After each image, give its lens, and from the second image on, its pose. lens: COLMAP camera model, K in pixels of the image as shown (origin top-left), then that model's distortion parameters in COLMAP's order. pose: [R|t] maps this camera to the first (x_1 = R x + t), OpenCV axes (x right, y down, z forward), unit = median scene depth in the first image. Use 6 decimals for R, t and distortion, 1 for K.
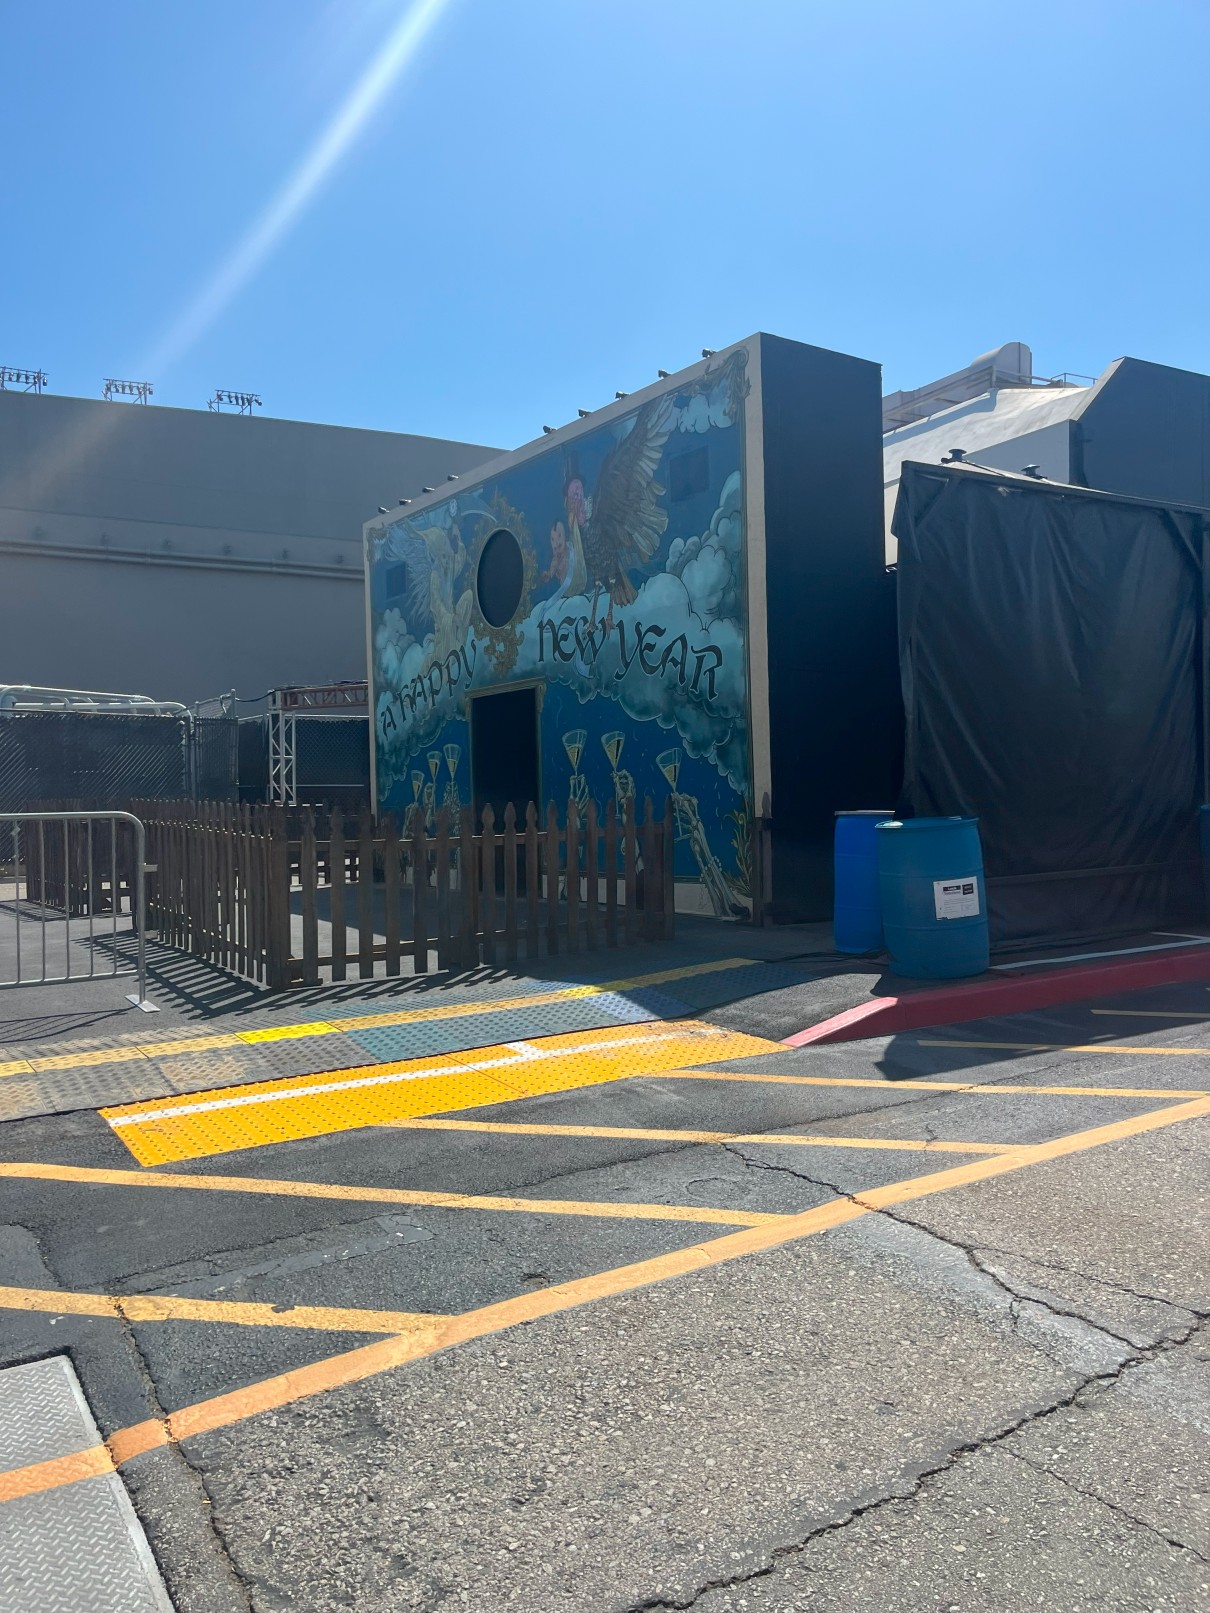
lens RADIAL K [[1309.8, 0, 605.0], [0, 1309.8, 806.5], [0, 0, 1]] dist [-0.002474, -0.005323]
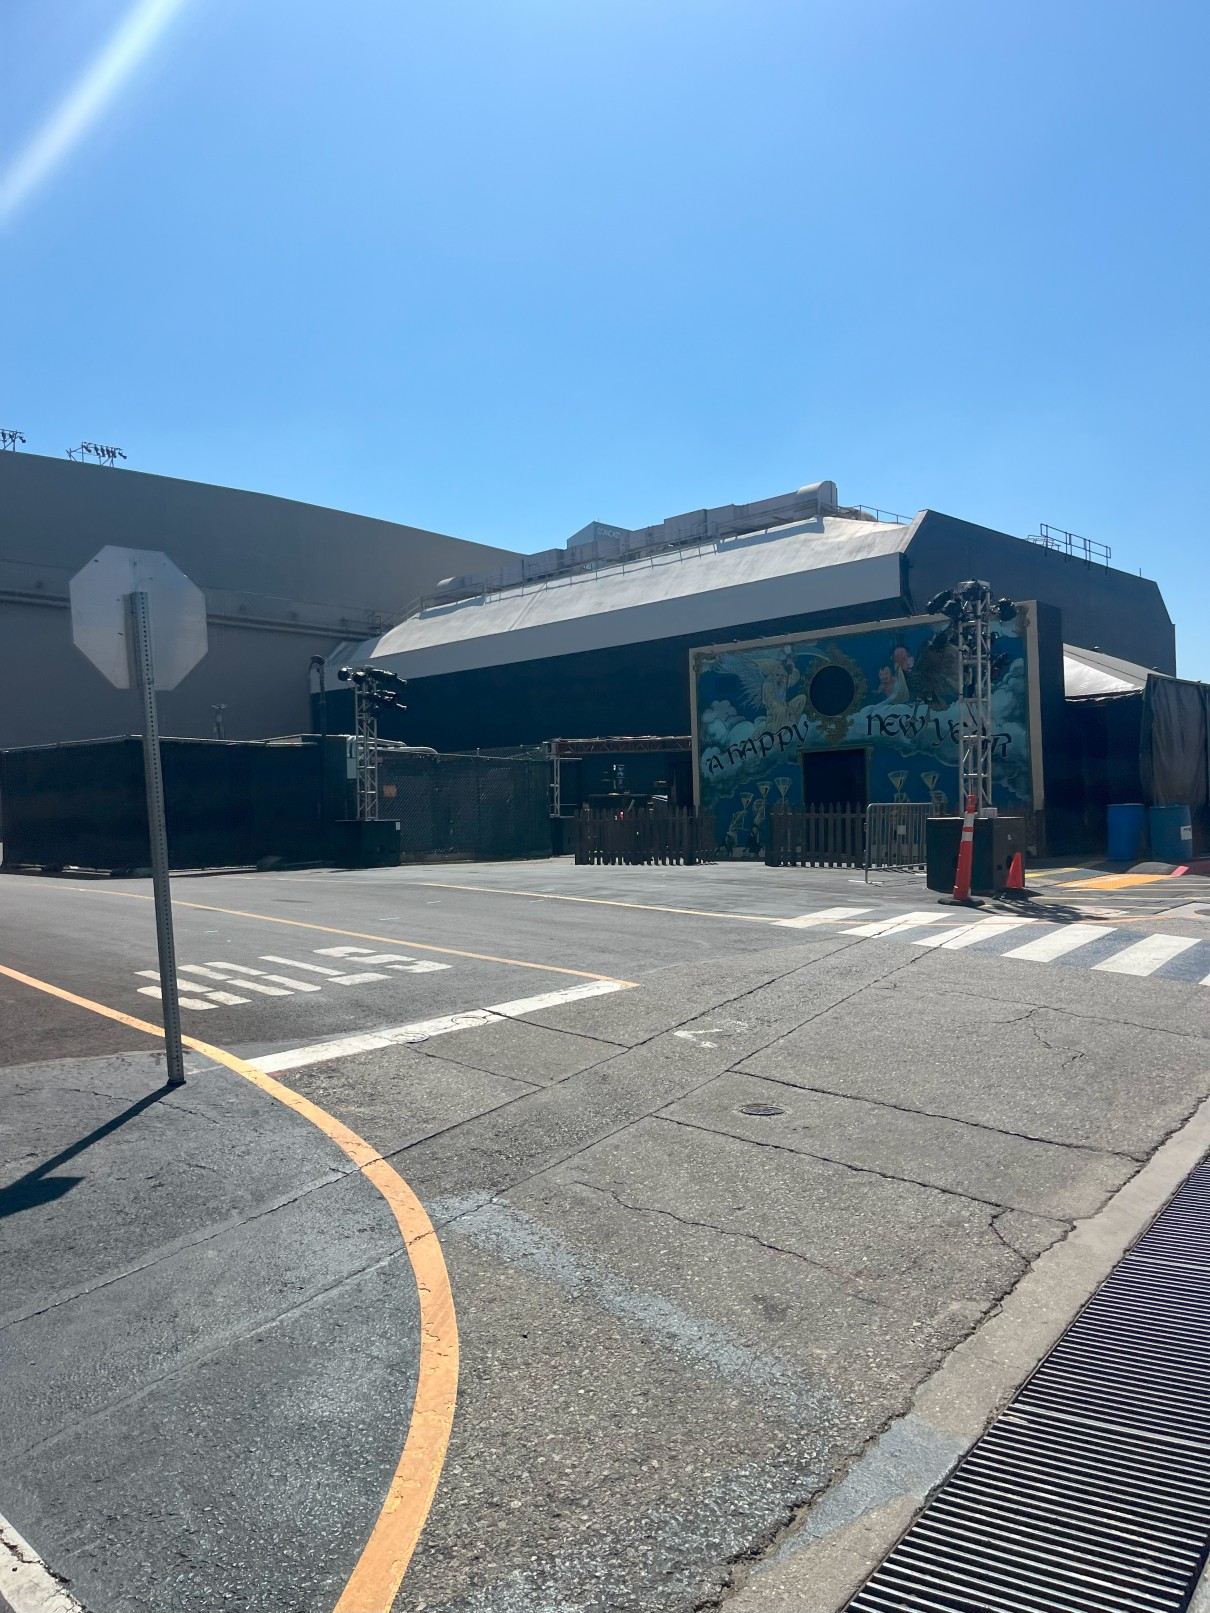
lens RADIAL K [[1309.8, 0, 605.0], [0, 1309.8, 806.5], [0, 0, 1]] dist [-0.002474, -0.005323]
pose [[0.954945, -0.013775, 0.296463, -0.973369], [0.019384, 0.999684, -0.015990, 0.018834], [-0.296149, 0.021016, 0.954911, -0.728380]]
